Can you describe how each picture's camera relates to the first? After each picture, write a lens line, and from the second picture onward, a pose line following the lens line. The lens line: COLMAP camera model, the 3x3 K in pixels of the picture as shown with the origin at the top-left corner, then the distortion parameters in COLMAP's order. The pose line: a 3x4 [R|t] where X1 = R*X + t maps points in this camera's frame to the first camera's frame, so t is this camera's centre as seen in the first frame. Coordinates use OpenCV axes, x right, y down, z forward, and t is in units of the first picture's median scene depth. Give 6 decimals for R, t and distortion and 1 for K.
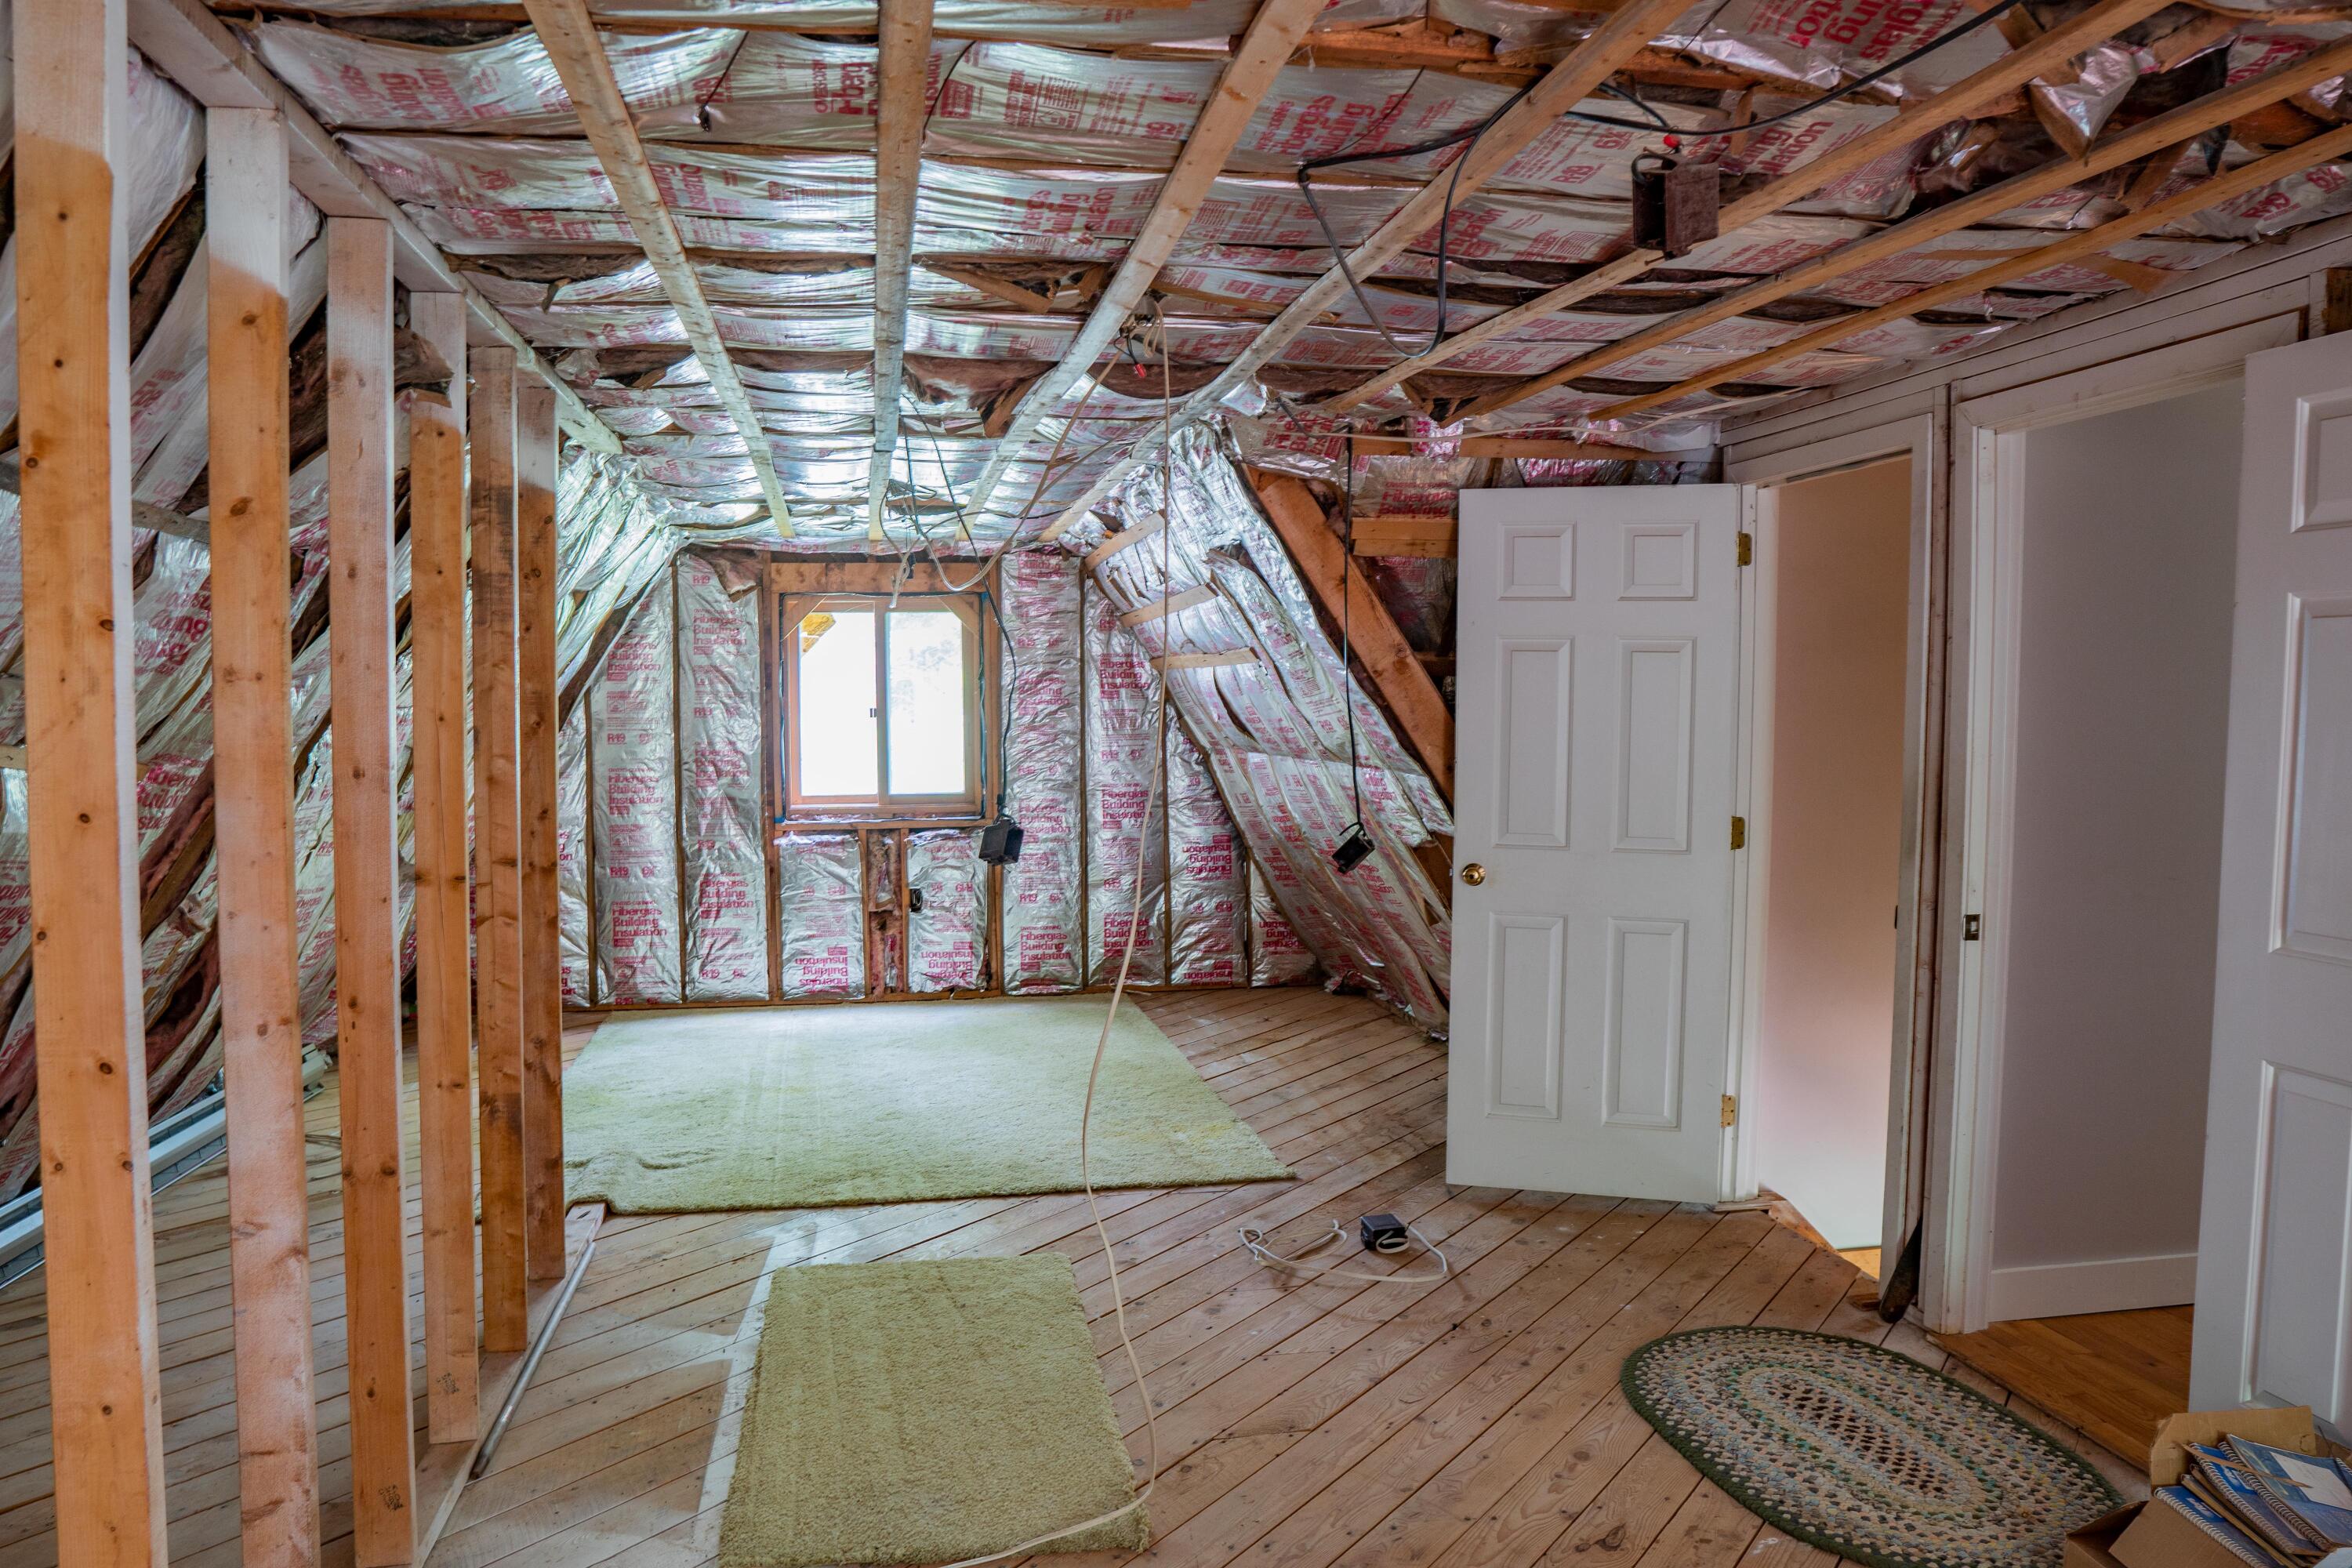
lens RADIAL K [[1735.2, 0, 1135.0], [0, 1735.2, 792.8], [0, 0, 1]] dist [-0.005149, 0.000230]
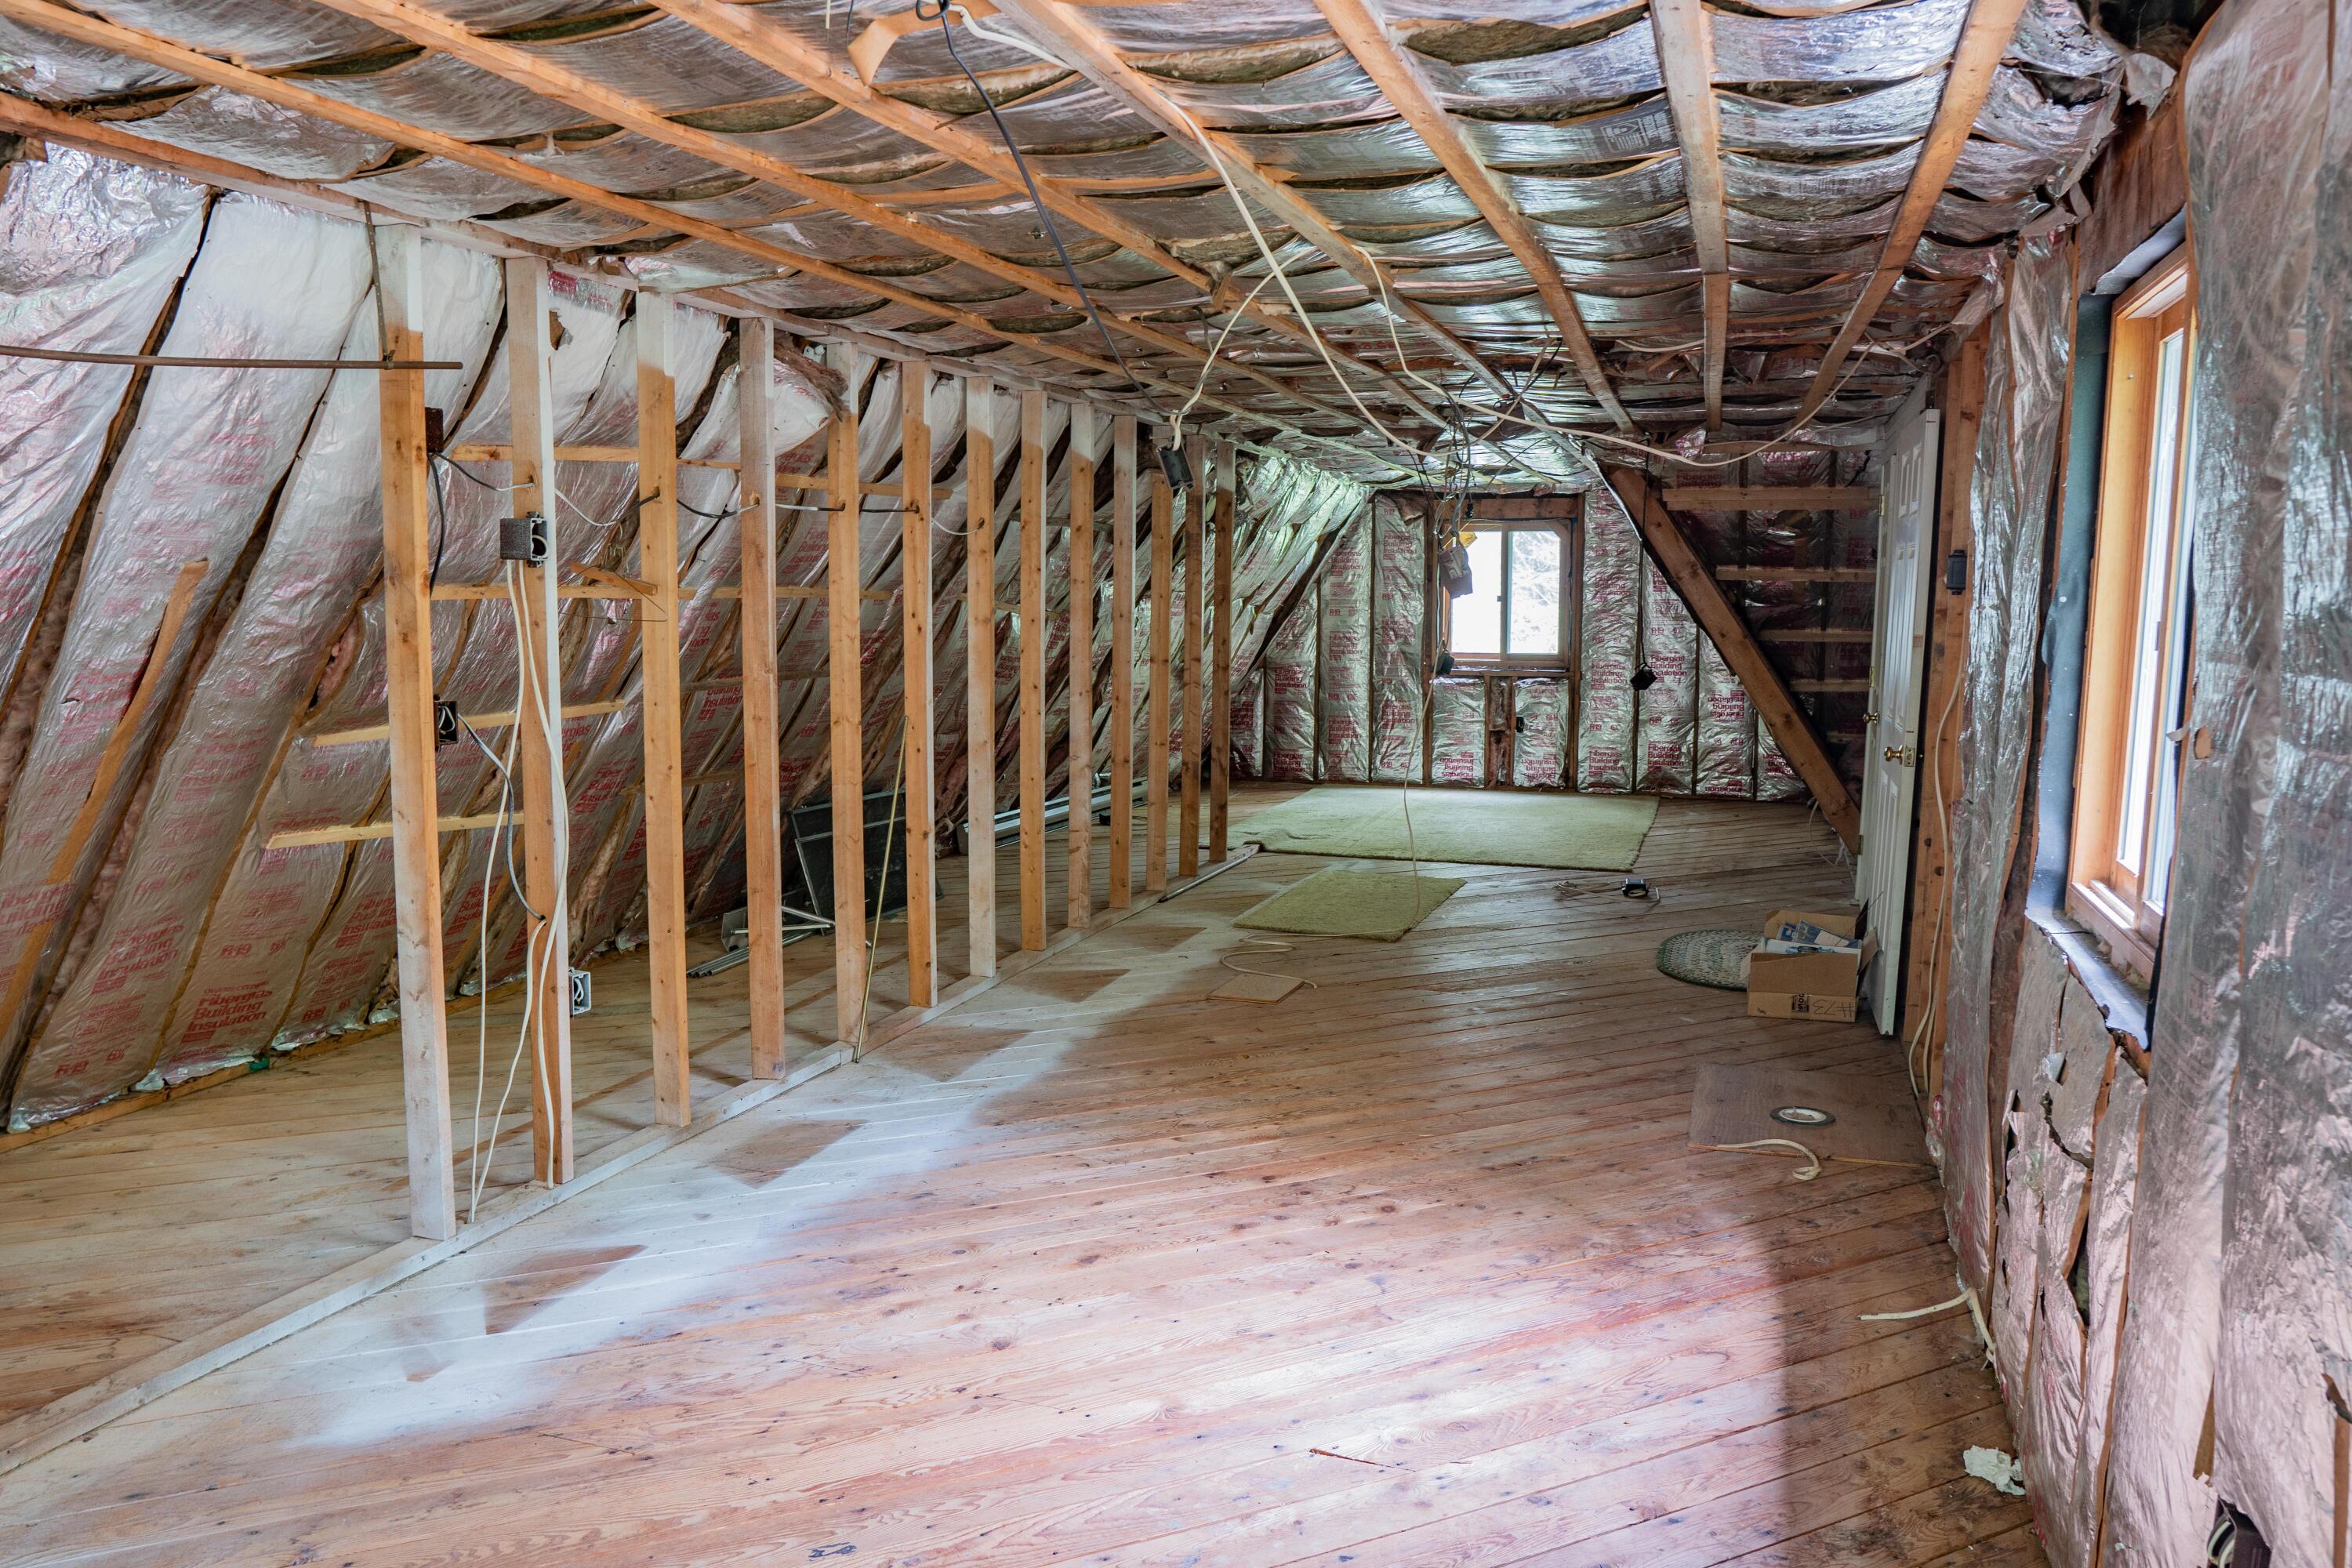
lens RADIAL K [[1664.3, 0, 1178.2], [0, 1664.3, 781.9], [0, 0, 1]] dist [-0.003601, -0.005614]
pose [[0.888149, 0.066216, -0.454761, 0.270318], [-0.037603, 0.996718, 0.071688, 0.019346], [0.458015, -0.046569, 0.887724, -0.417504]]
